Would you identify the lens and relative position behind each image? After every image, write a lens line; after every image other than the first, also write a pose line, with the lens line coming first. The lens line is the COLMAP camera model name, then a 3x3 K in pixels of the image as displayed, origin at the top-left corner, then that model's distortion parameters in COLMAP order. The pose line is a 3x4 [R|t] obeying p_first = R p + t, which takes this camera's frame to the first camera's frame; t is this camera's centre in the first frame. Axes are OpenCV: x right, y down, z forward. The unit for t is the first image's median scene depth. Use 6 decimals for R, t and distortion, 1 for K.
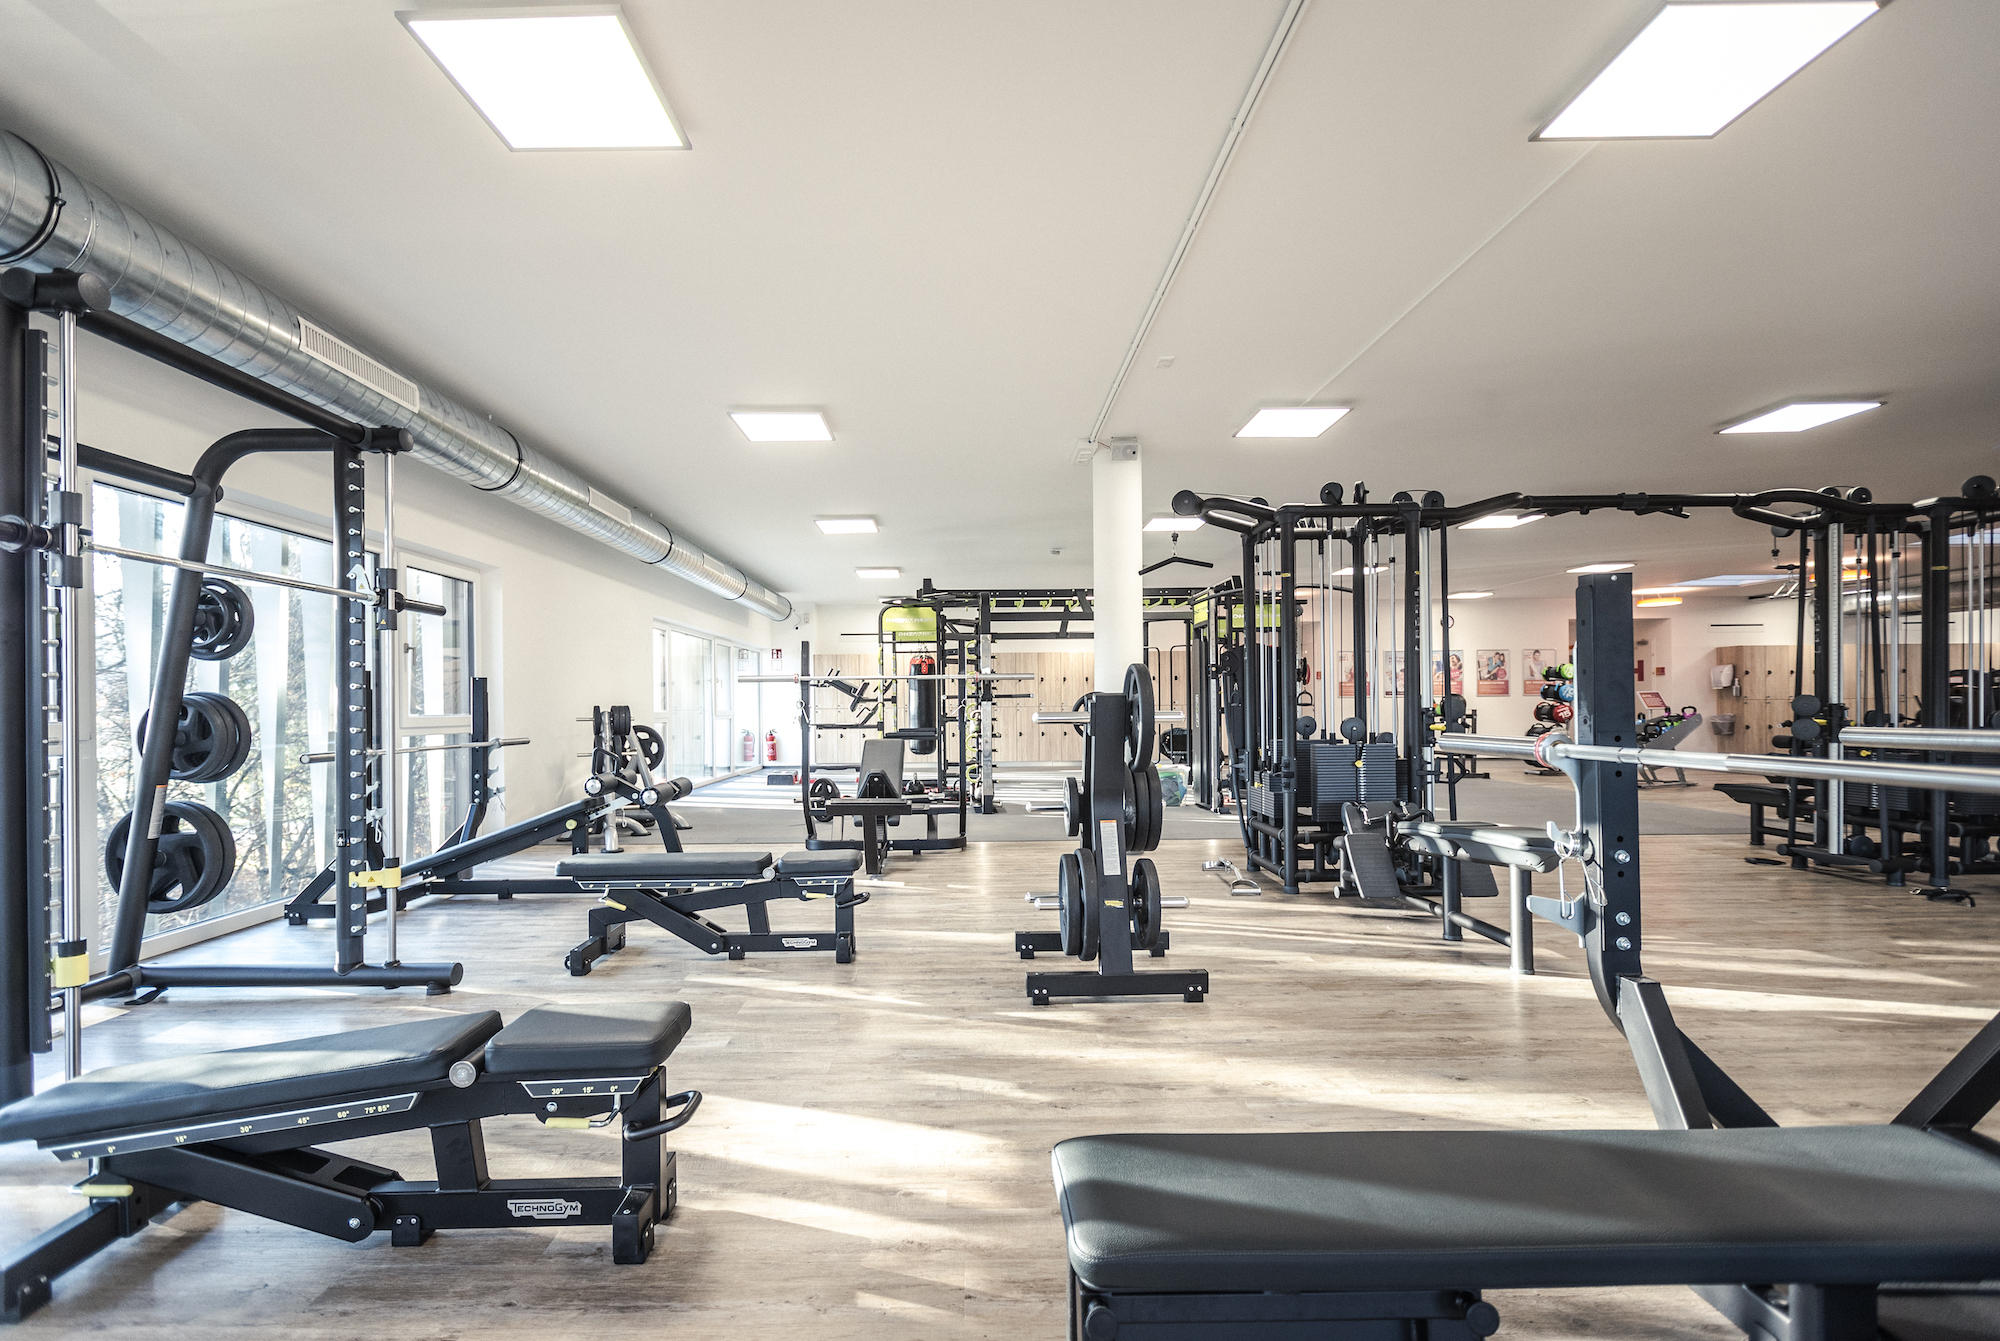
lens RADIAL K [[914.1, 0, 970.7], [0, 914.1, 710.6], [0, 0, 1]] dist [0.000164, 0.000181]
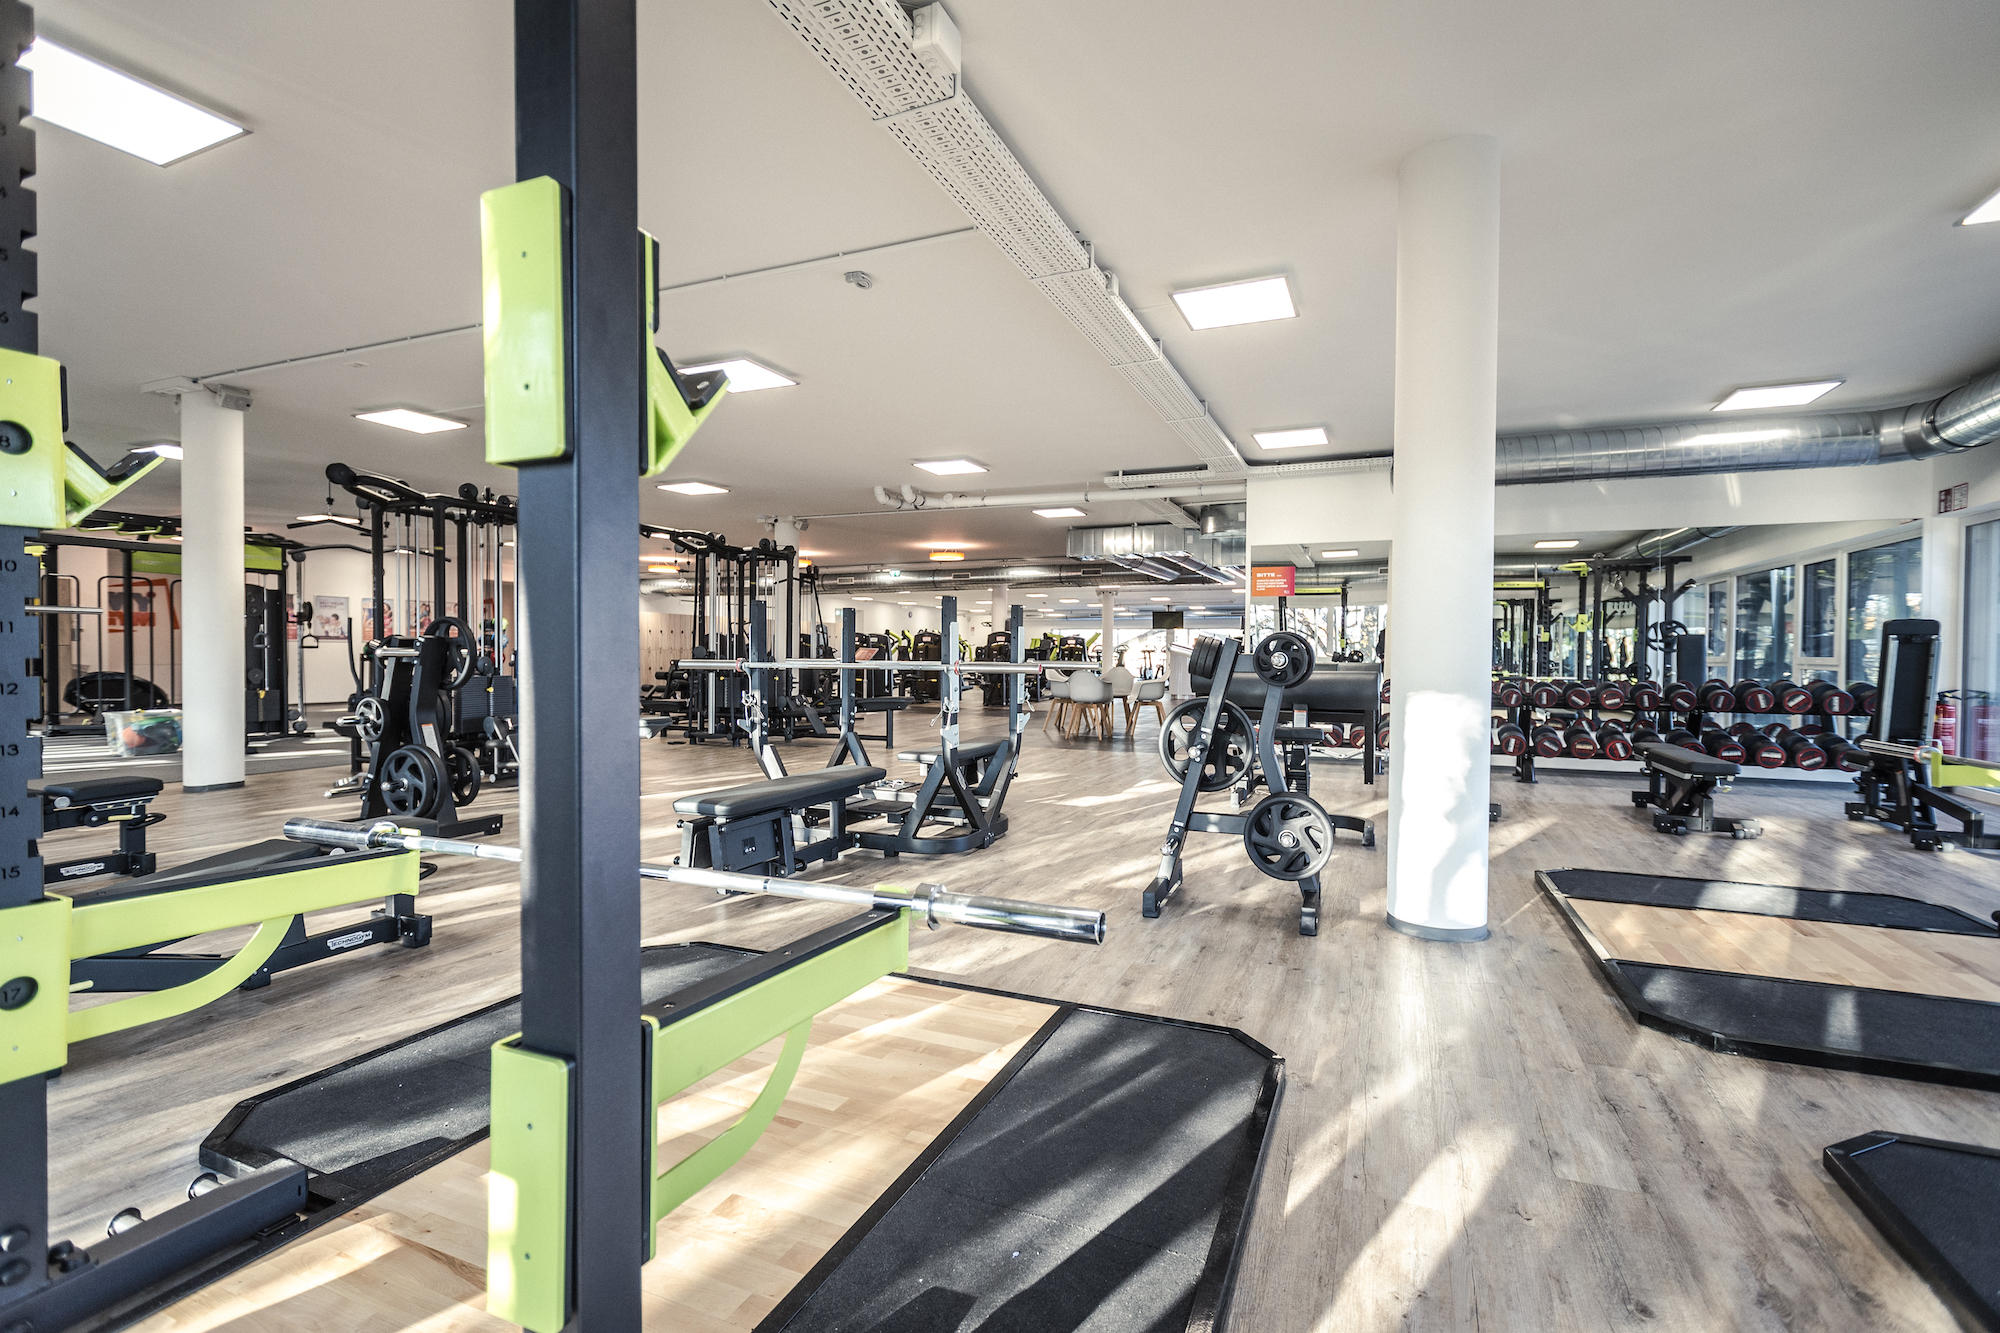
lens RADIAL K [[908.7, 0, 1000.0], [0, 908.7, 666.5], [0, 0, 1]] dist [0.000356, 0.000002]
pose [[0.389759, -0.000996, 0.920916, -0.815259], [-0.004908, 0.999983, 0.003158, 0.021925], [-0.920904, -0.005751, 0.389748, -0.383053]]
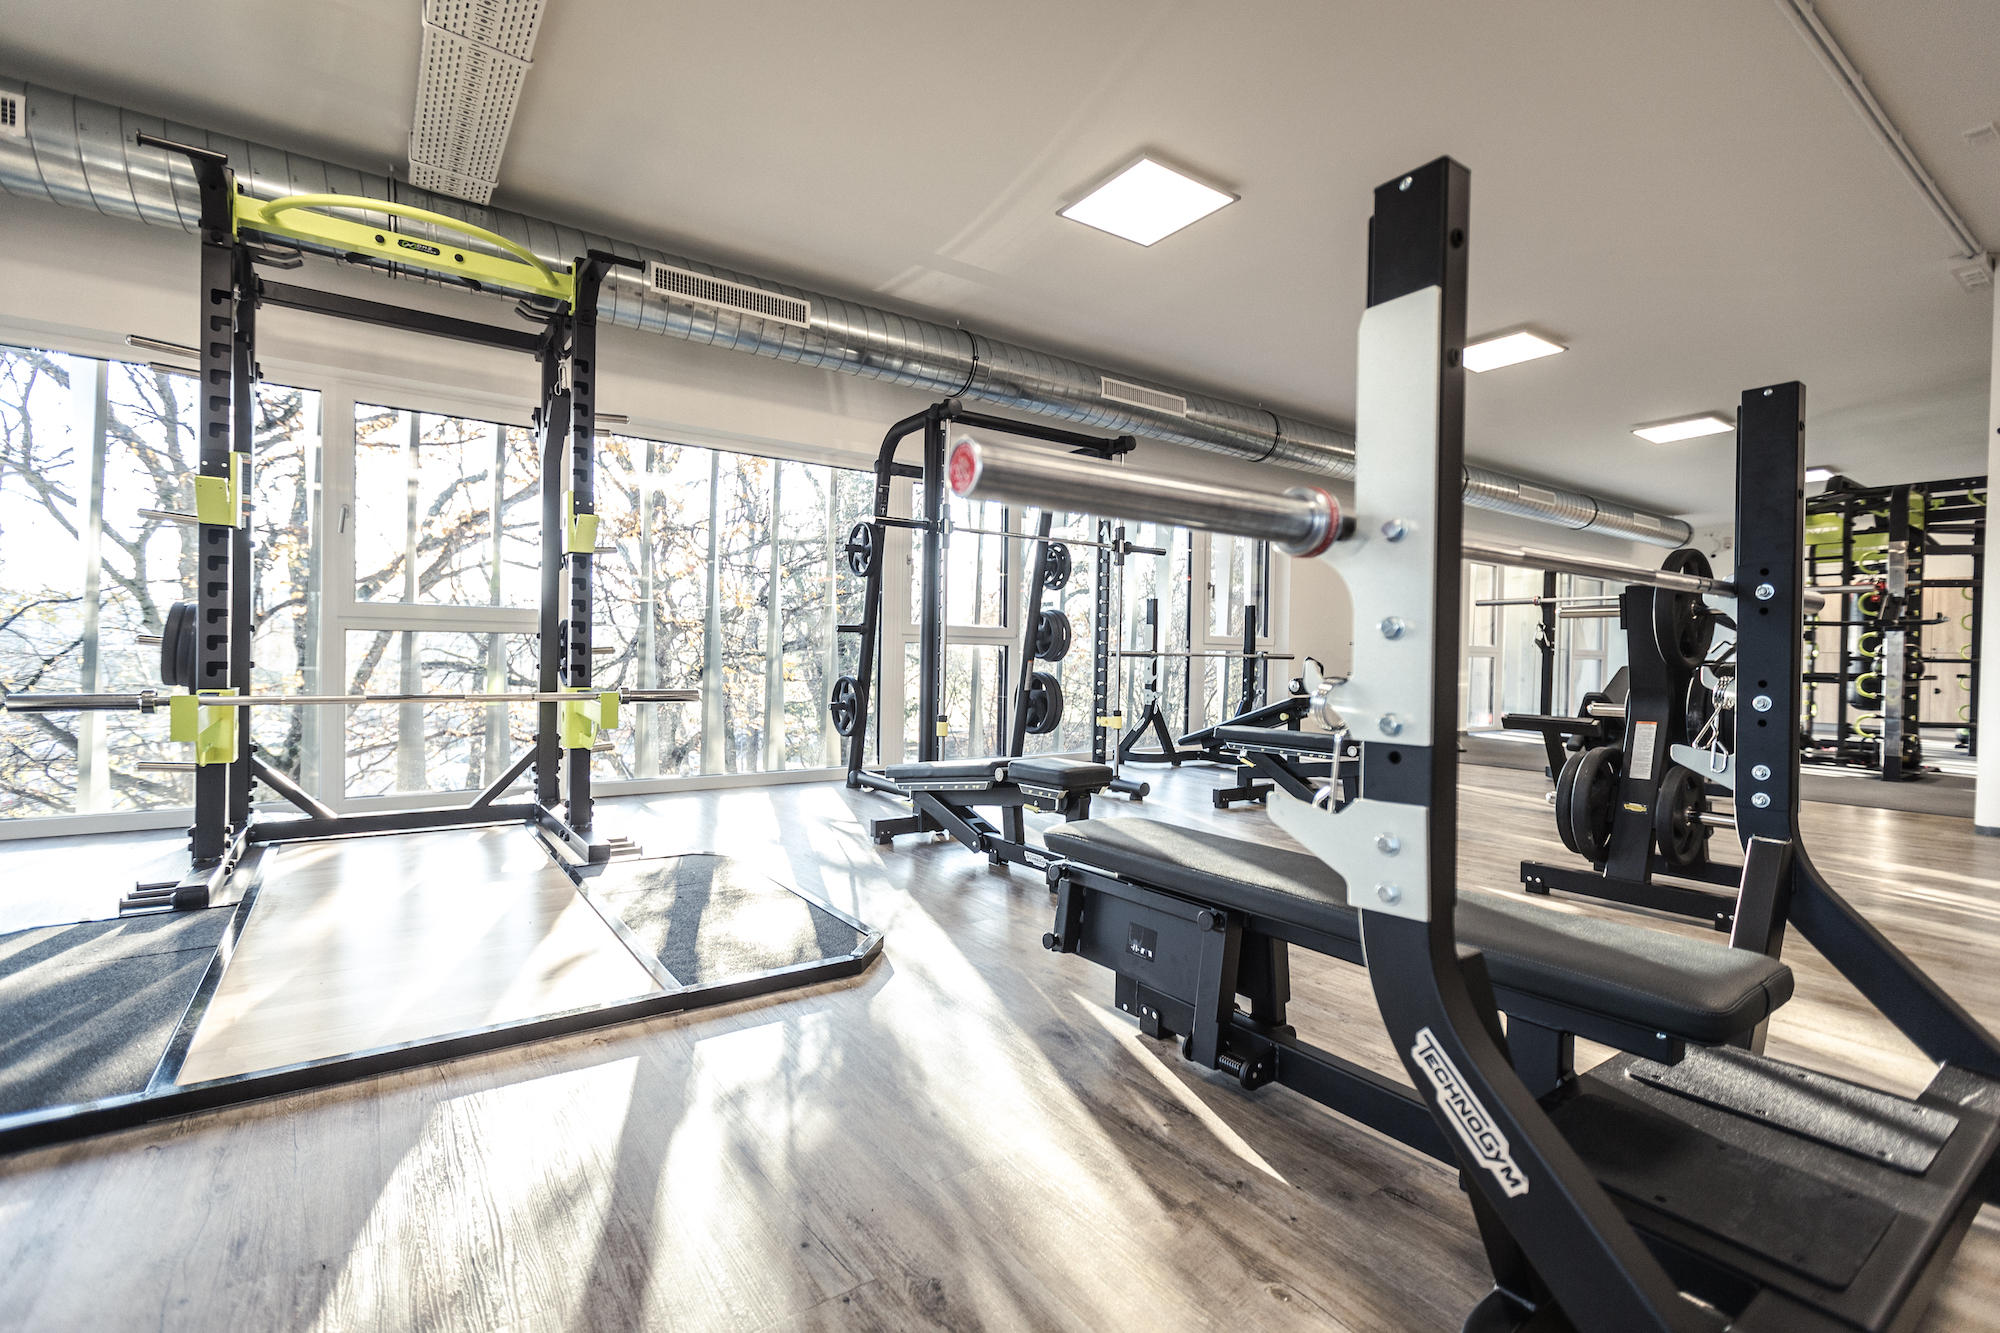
lens RADIAL K [[908.7, 0, 1000.0], [0, 908.7, 666.5], [0, 0, 1]] dist [0.000356, 0.000002]
pose [[0.576965, 0.028247, -0.816281, 0.510121], [-0.028821, 0.999484, 0.014215, 0.067057], [0.816261, 0.015324, 0.577481, -0.067723]]
